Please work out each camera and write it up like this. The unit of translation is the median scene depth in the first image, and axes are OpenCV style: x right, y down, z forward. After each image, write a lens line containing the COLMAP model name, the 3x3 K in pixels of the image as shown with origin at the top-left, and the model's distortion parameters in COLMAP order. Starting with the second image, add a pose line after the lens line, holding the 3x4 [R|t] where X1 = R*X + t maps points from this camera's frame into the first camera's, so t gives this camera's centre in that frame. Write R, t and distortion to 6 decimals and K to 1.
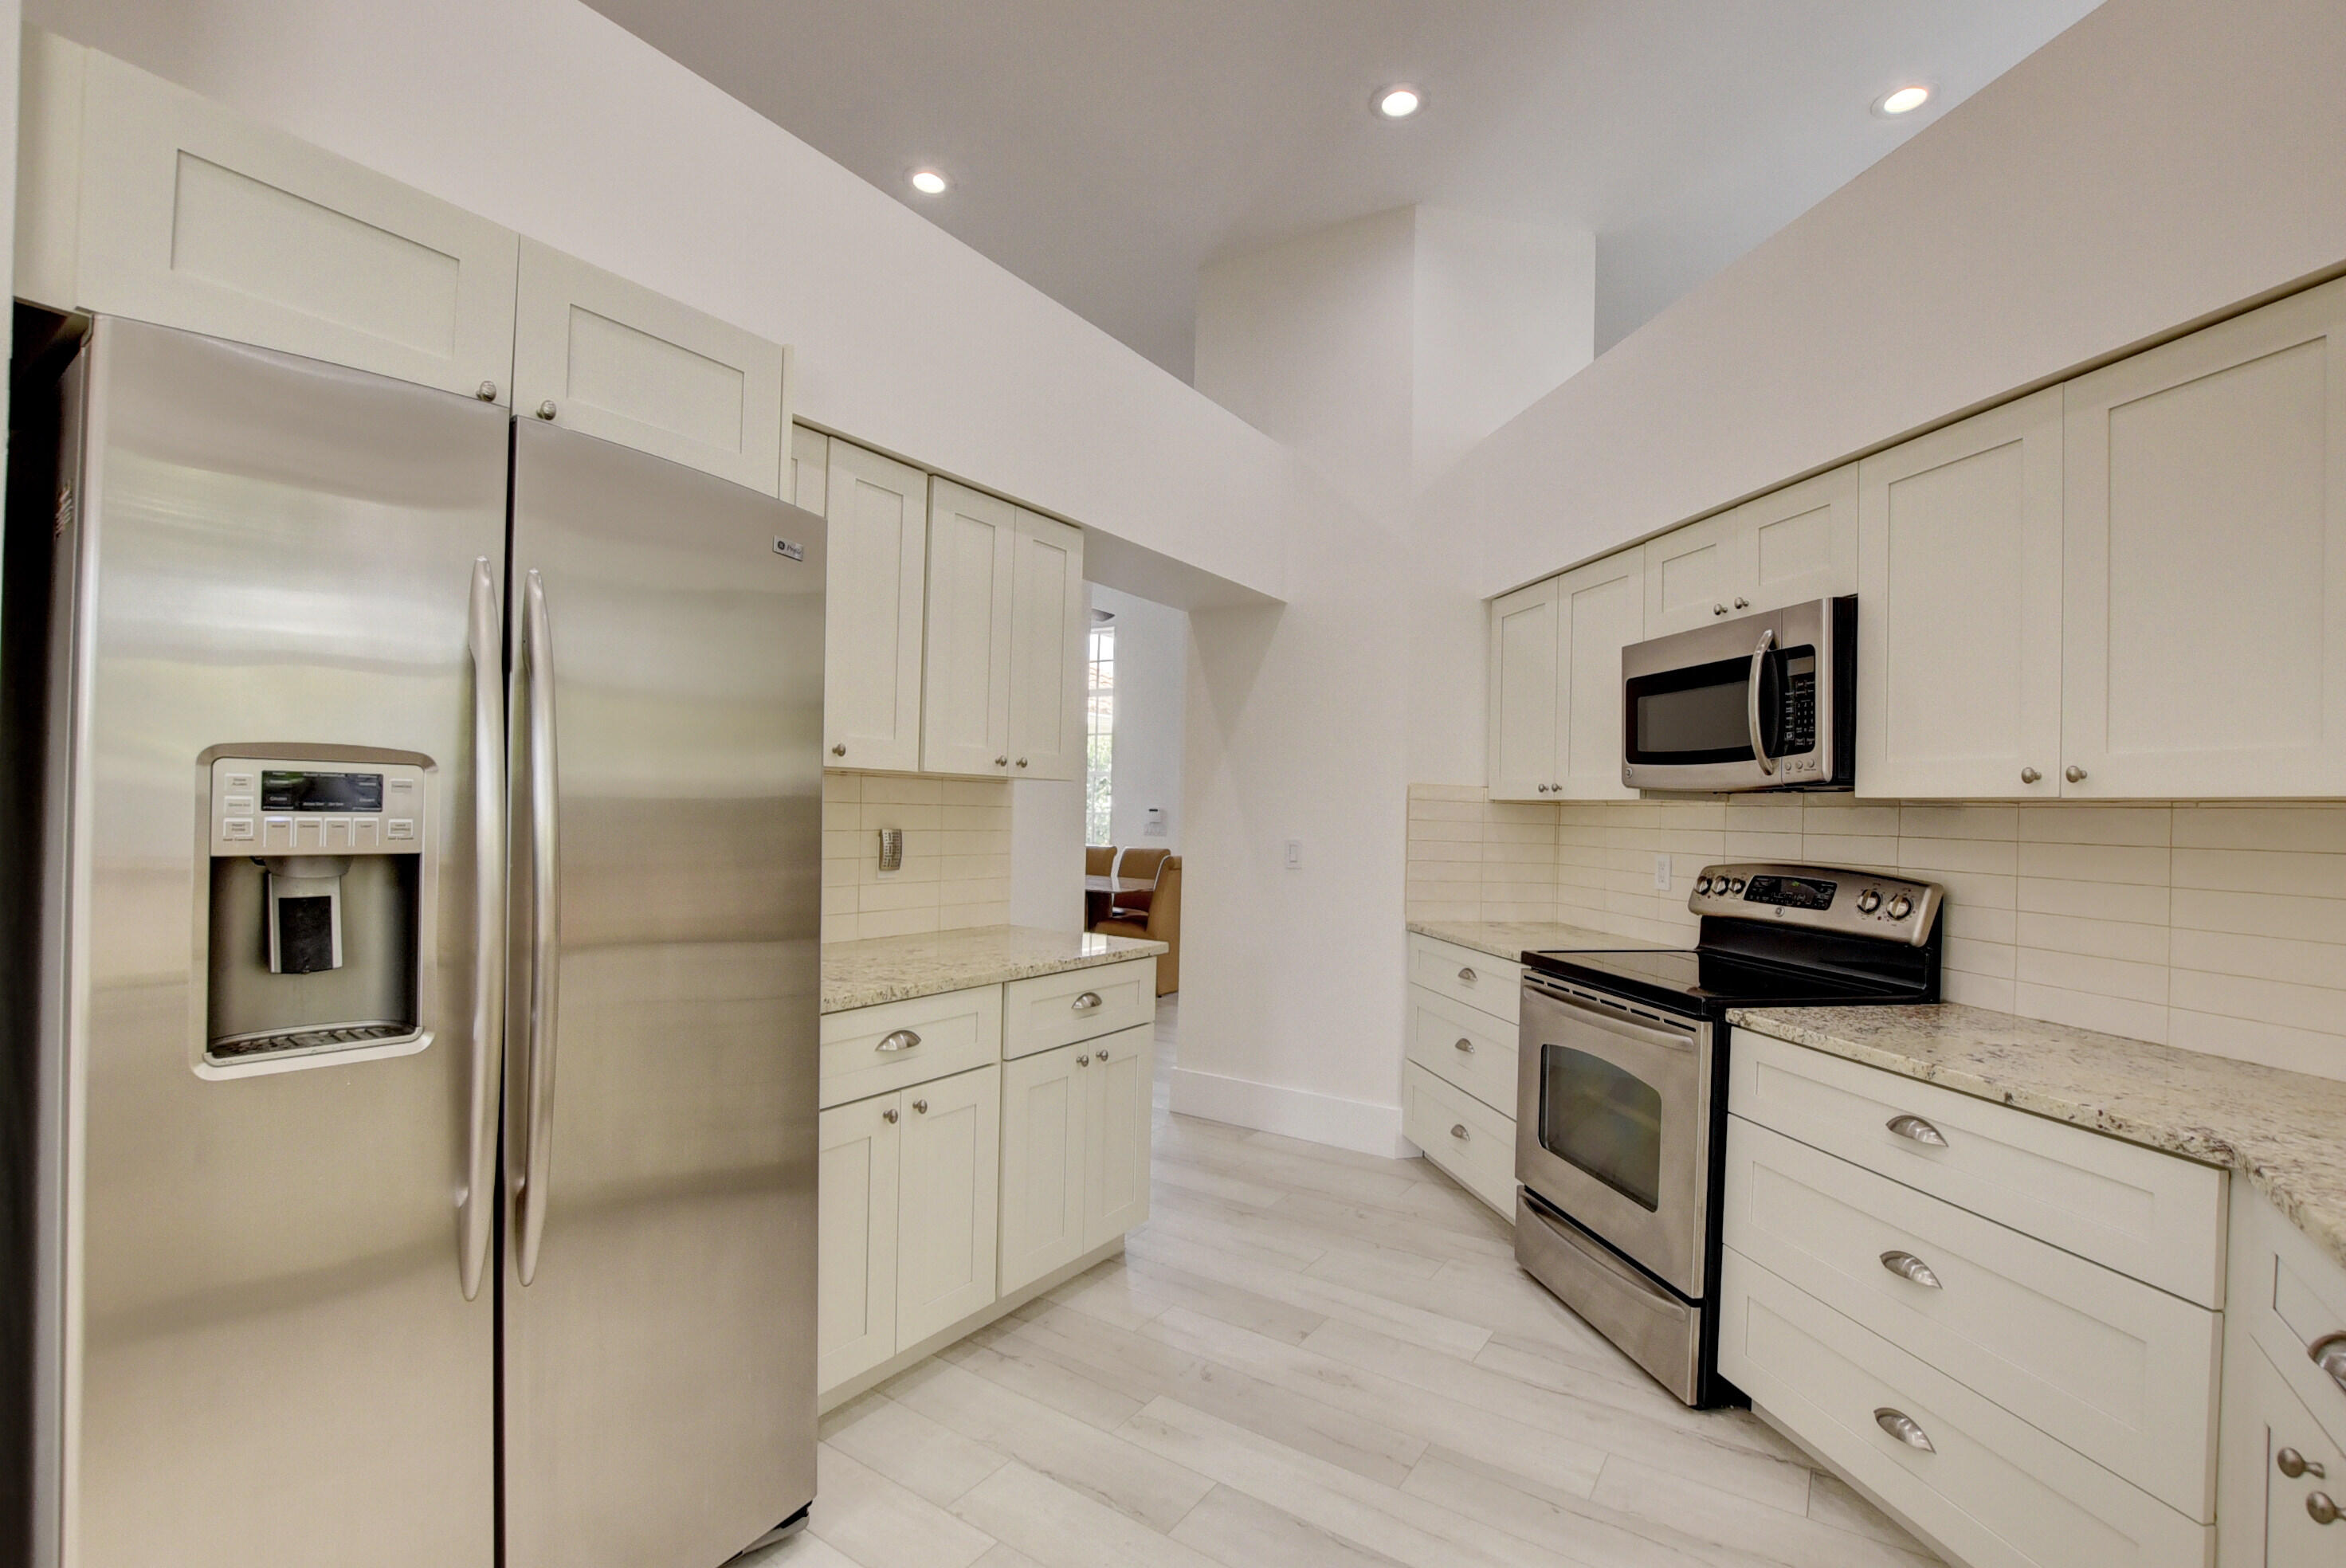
lens RADIAL K [[1030.7, 0, 1177.1], [0, 1030.7, 800.6], [0, 0, 1]] dist [-0.028161, 0.001920]
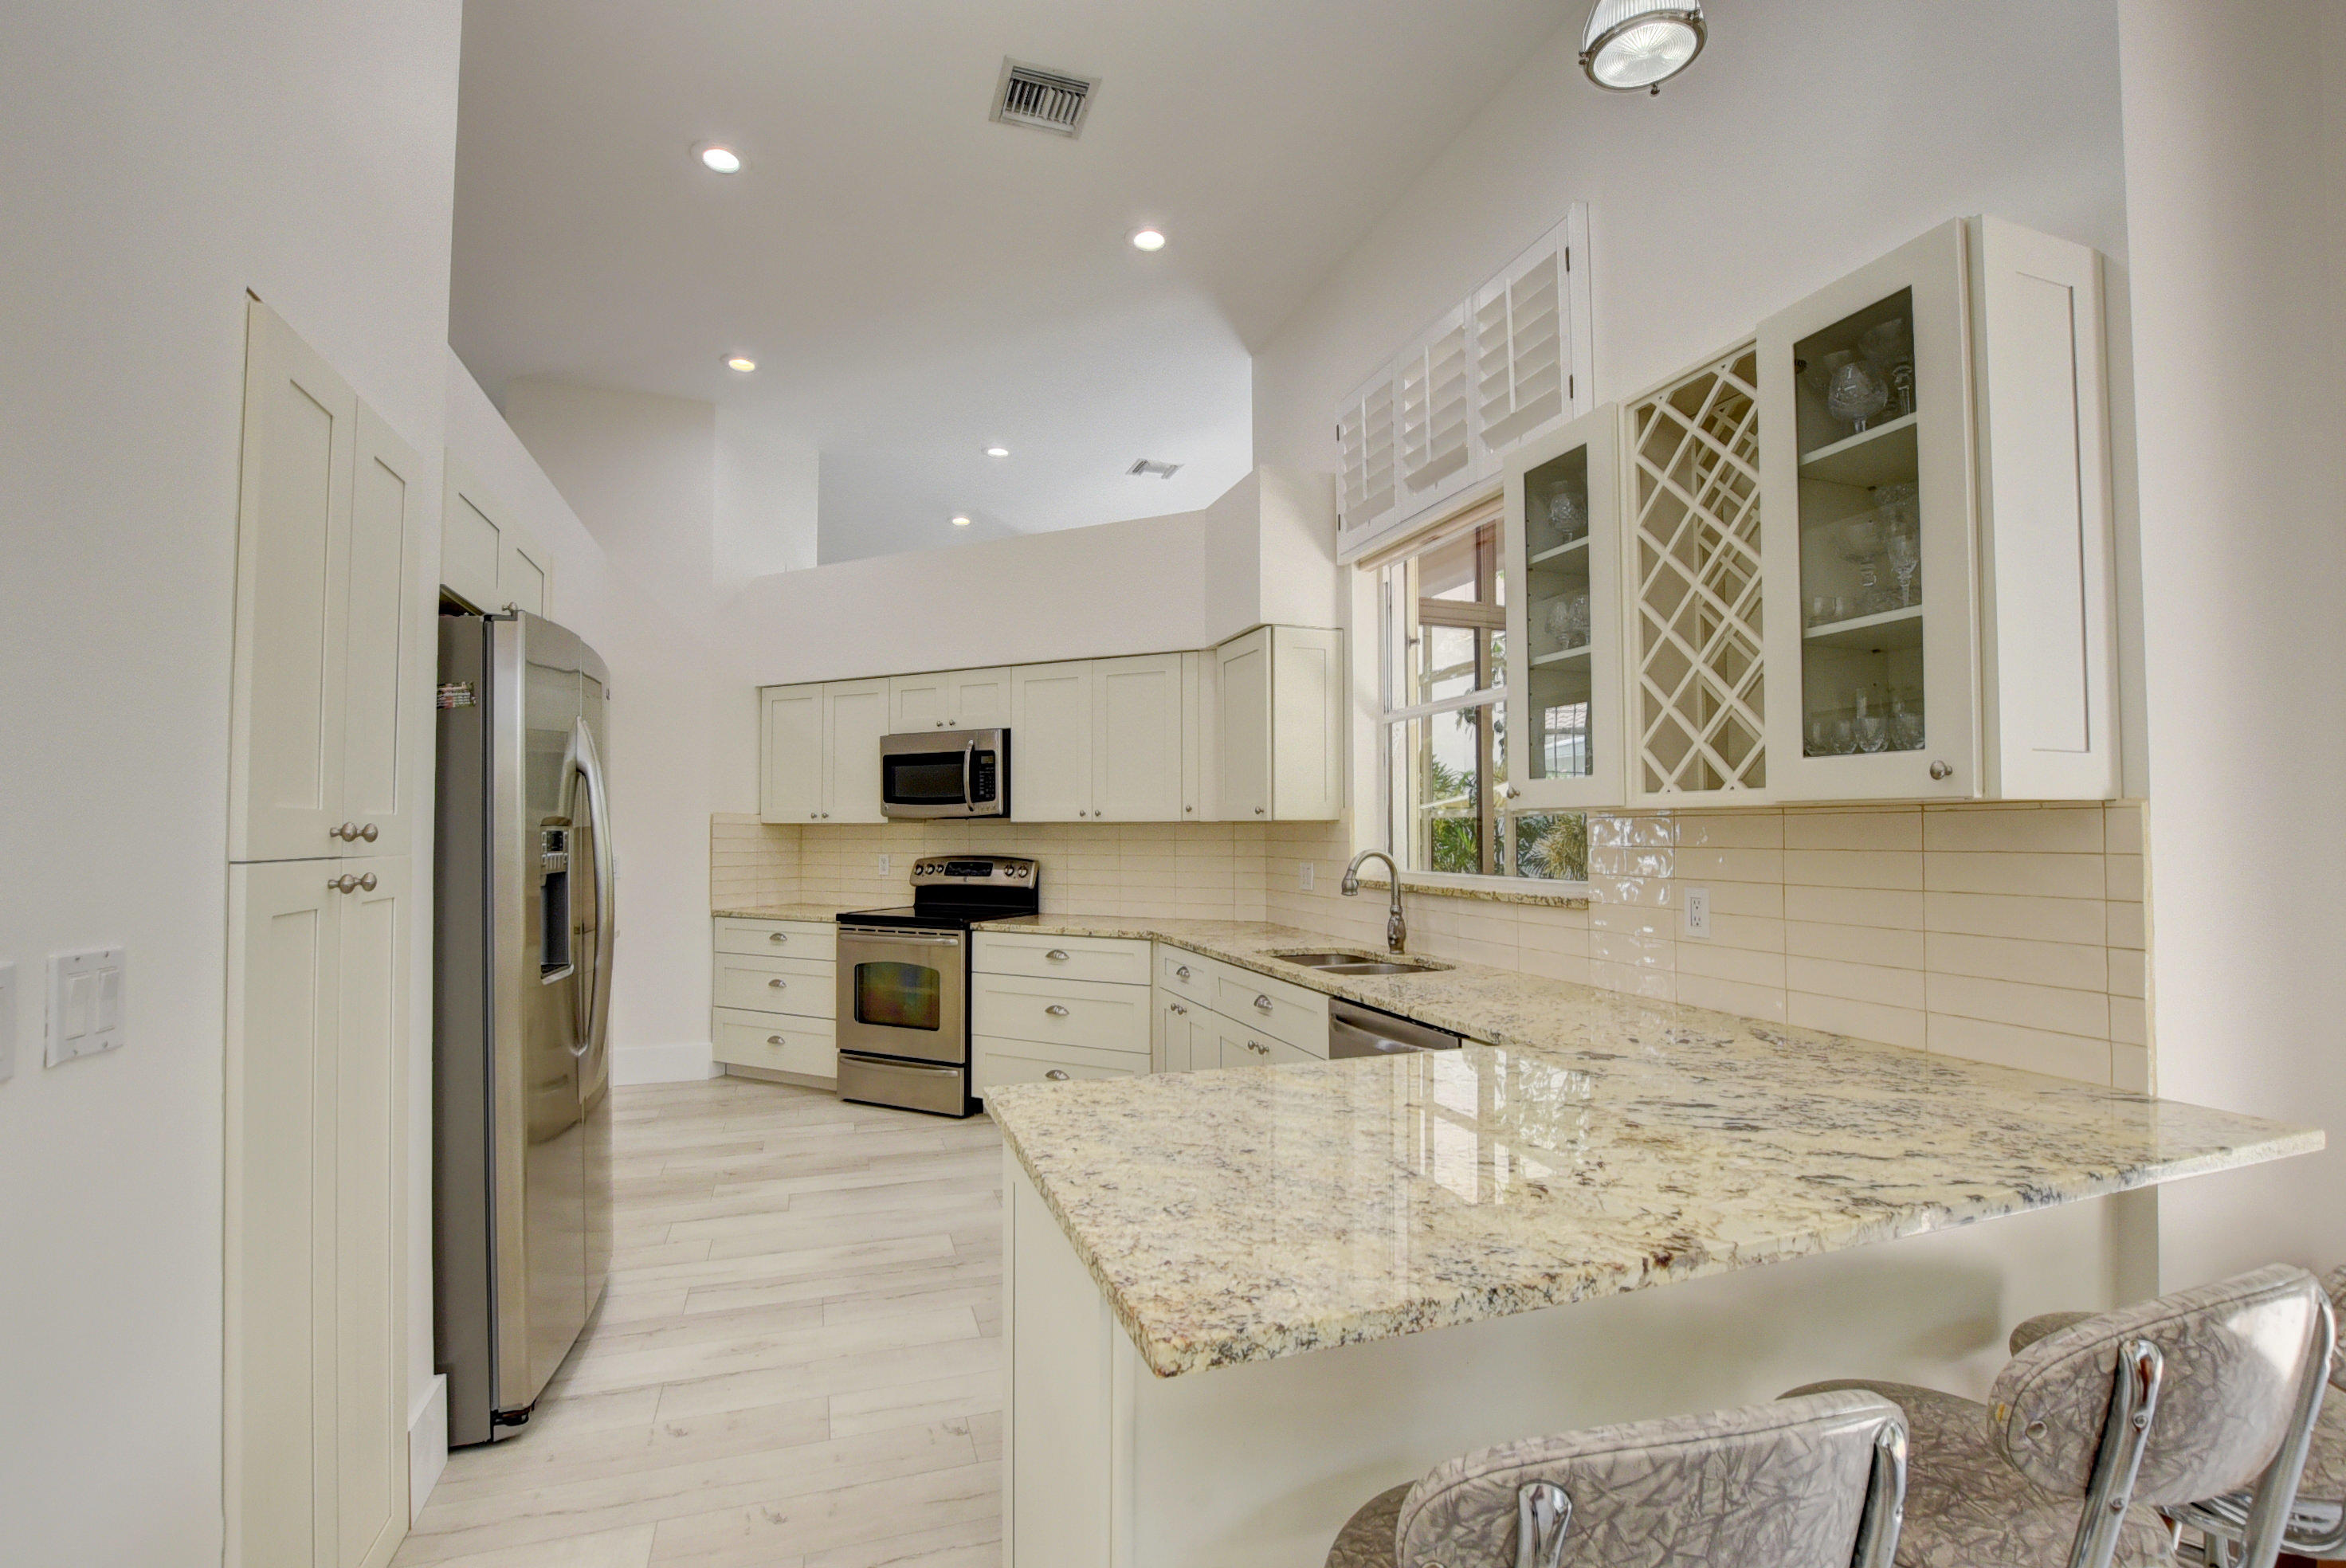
lens RADIAL K [[1019.1, 0, 1196.1], [0, 1019.1, 797.7], [0, 0, 1]] dist [-0.028817, 0.000135]
pose [[0.562513, 0.009891, 0.826729, -0.848611], [0.006012, 0.999853, -0.016053, -0.015948], [-0.826767, 0.014001, 0.562371, -0.514226]]
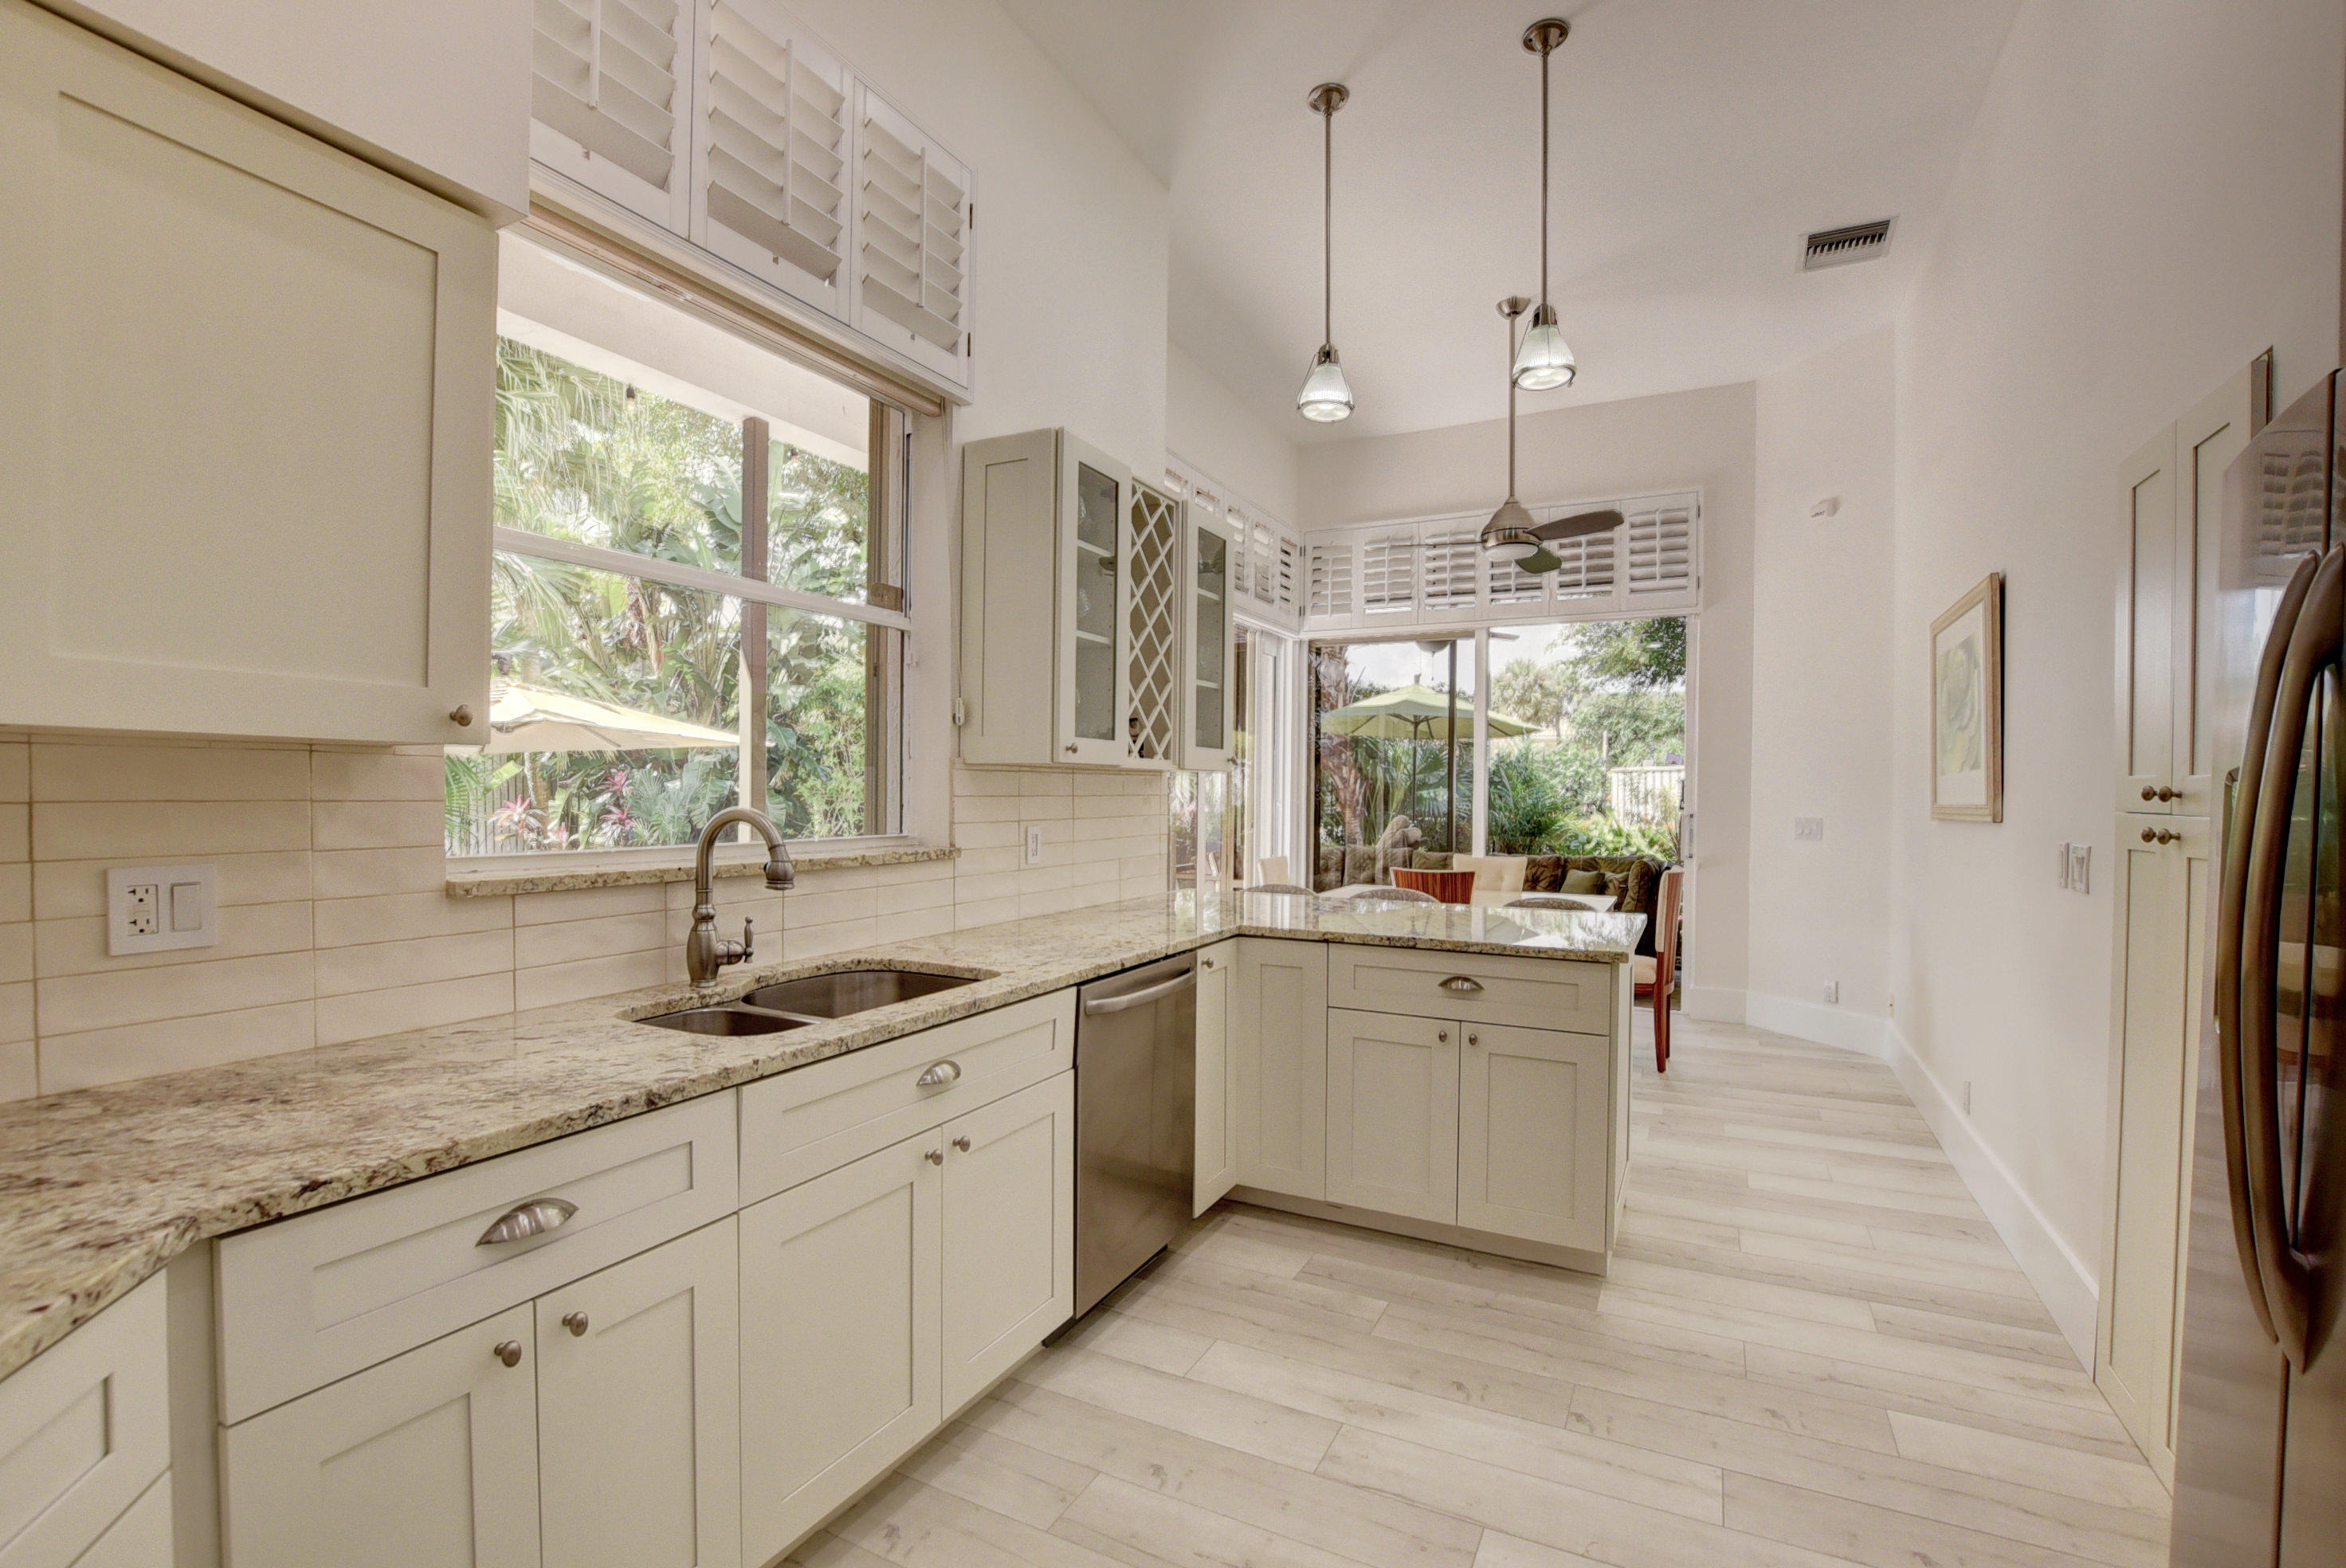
lens RADIAL K [[1030.7, 0, 1177.1], [0, 1030.7, 800.6], [0, 0, 1]] dist [-0.028161, 0.001920]
pose [[-0.990147, -0.023139, -0.138106, 0.293841], [-0.023776, 0.999713, 0.002959, 0.019306], [0.137998, 0.006213, -0.990413, 1.037567]]
